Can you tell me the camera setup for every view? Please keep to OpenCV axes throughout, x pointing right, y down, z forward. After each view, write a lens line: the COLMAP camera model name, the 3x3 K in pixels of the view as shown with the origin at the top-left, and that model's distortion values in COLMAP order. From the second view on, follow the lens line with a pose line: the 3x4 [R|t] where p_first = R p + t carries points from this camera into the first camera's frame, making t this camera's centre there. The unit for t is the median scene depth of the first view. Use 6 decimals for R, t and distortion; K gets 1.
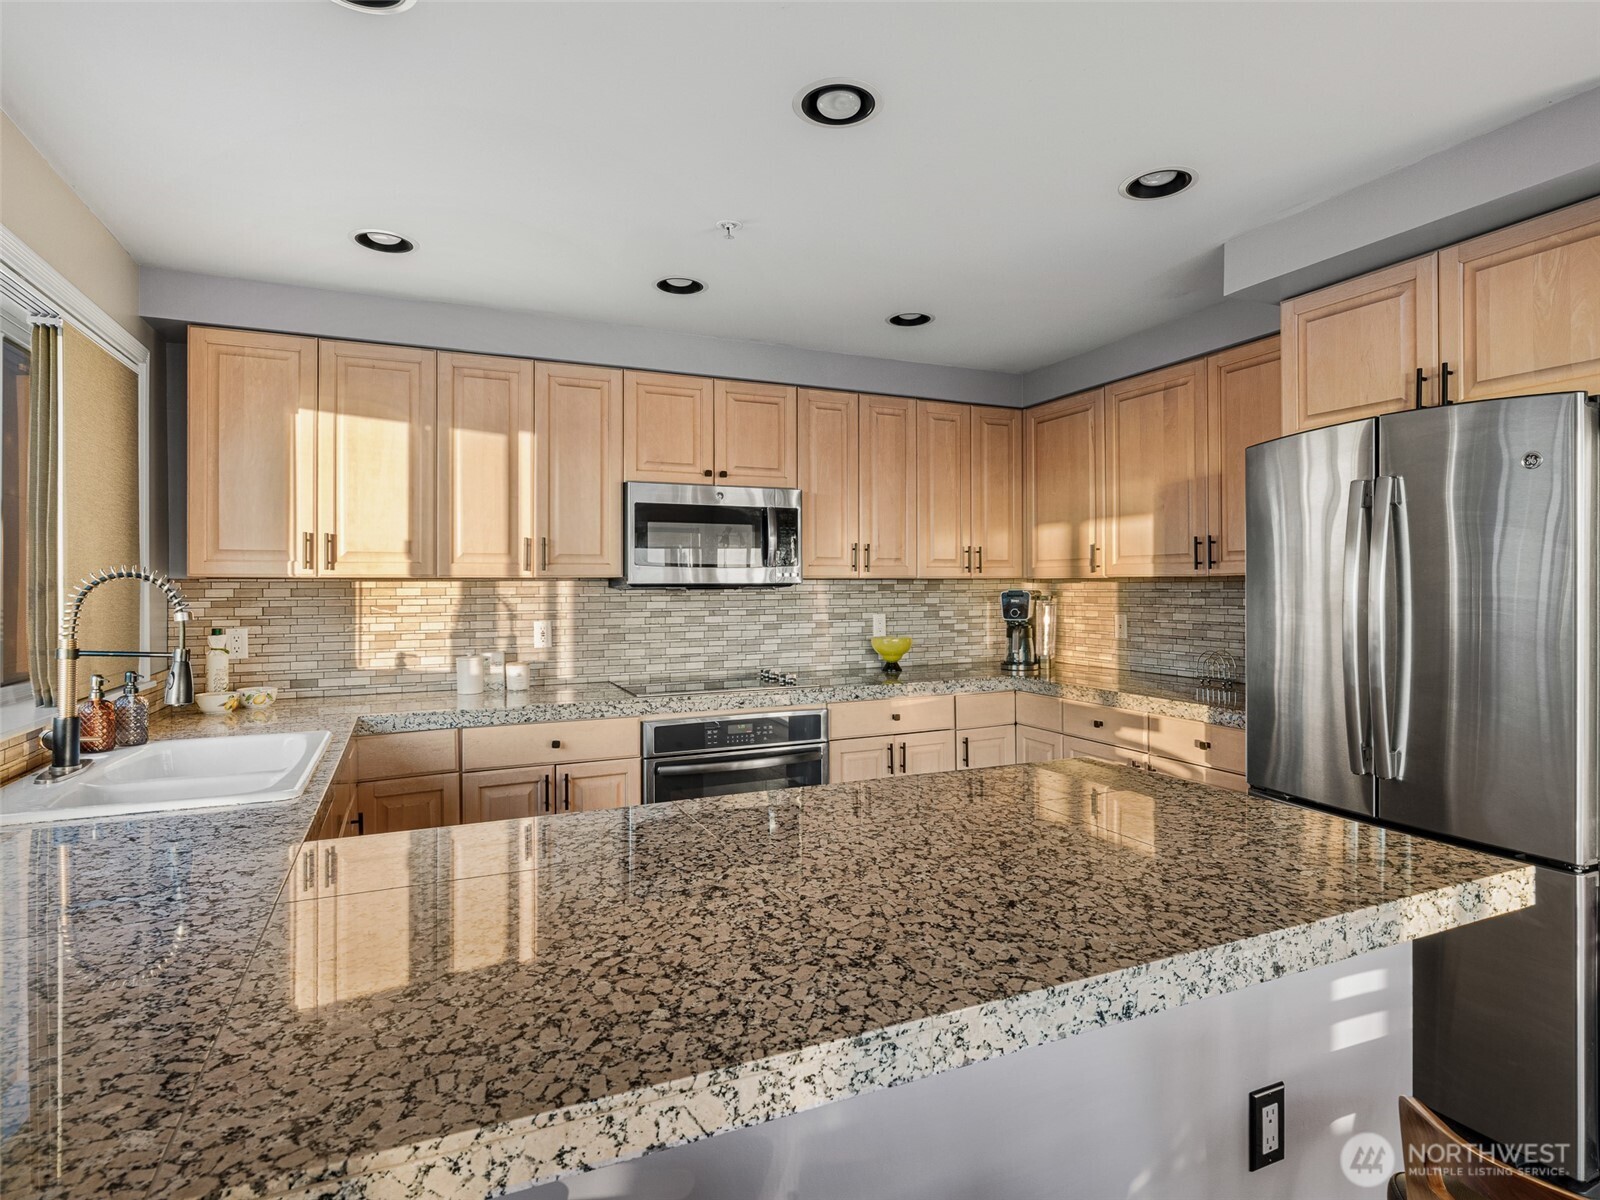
lens RADIAL K [[776.0, 0, 800.0], [0, 776.0, 600.0], [0, 0, 1]] dist [0.027991, 0.000066]
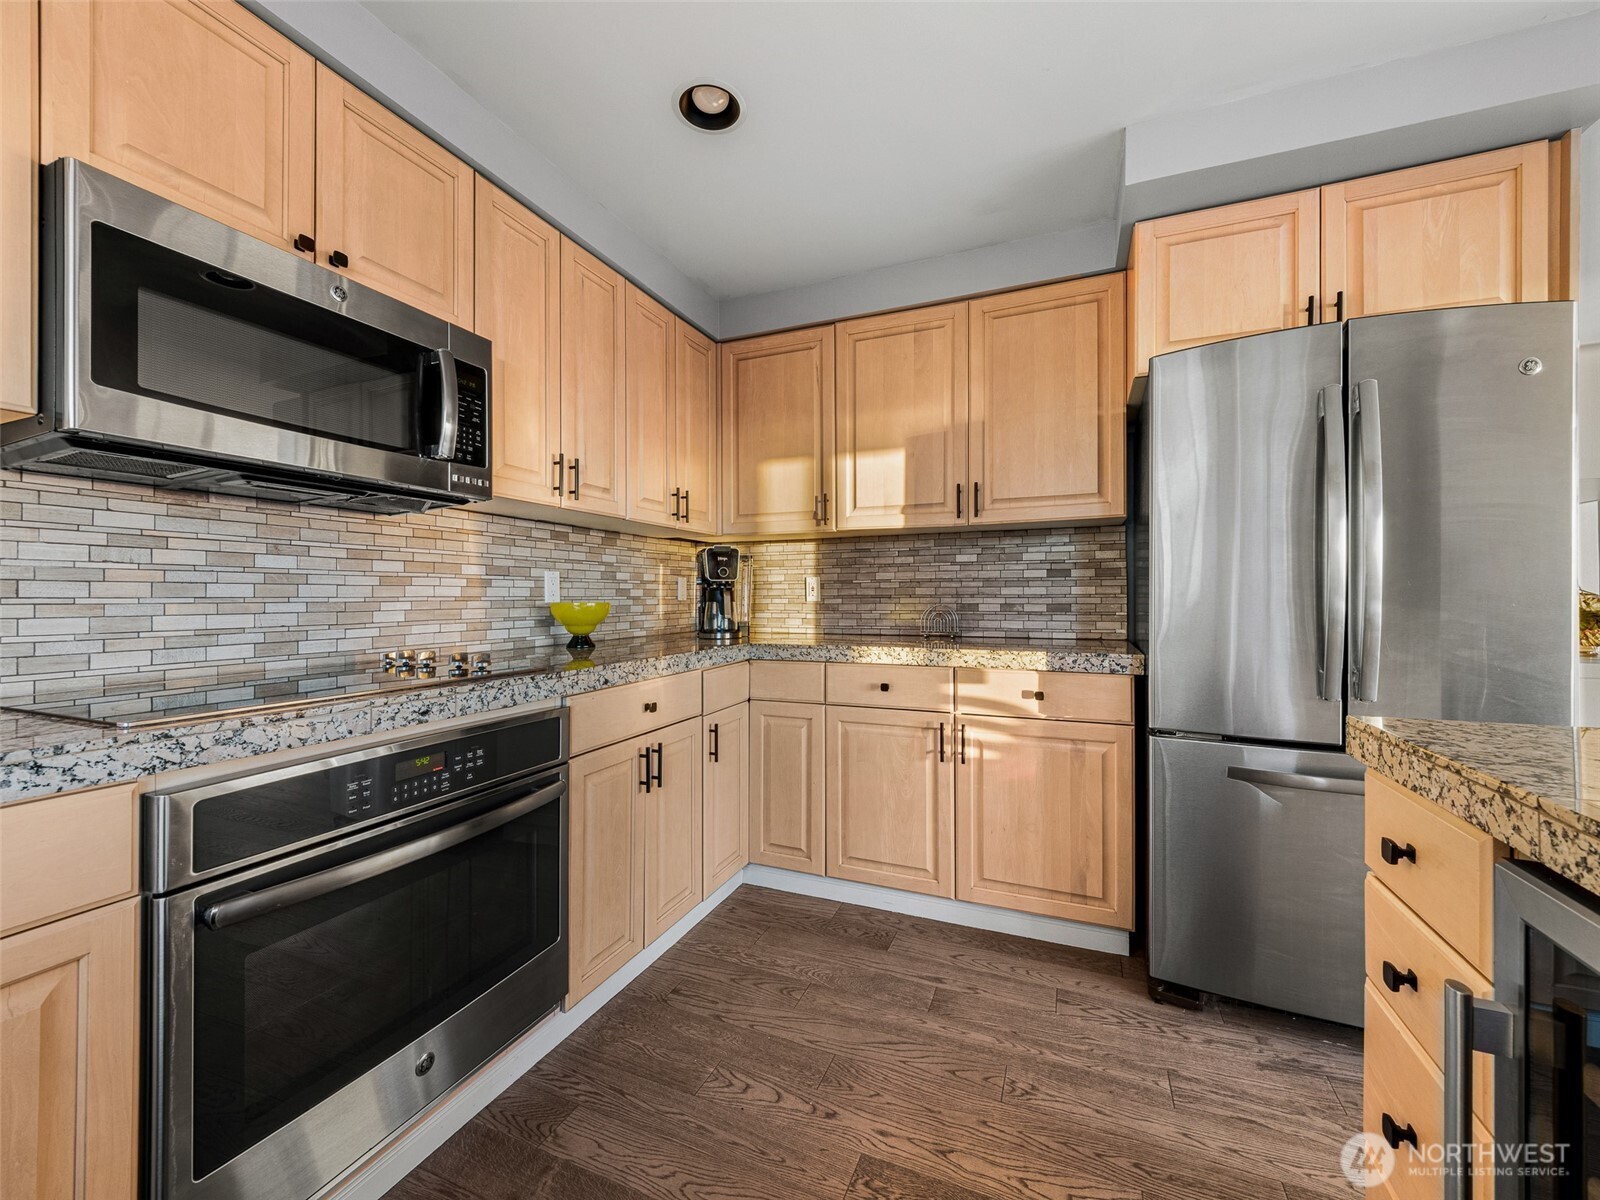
lens RADIAL K [[632.5, 0, 800.0], [0, 632.5, 600.0], [0, 0, 1]] dist [0.014747, -0.008883]
pose [[0.741185, 0.000145, 0.671300, -0.138189], [0.003761, 0.999983, -0.004368, 0.054019], [-0.671290, 0.005762, 0.741173, 0.453211]]
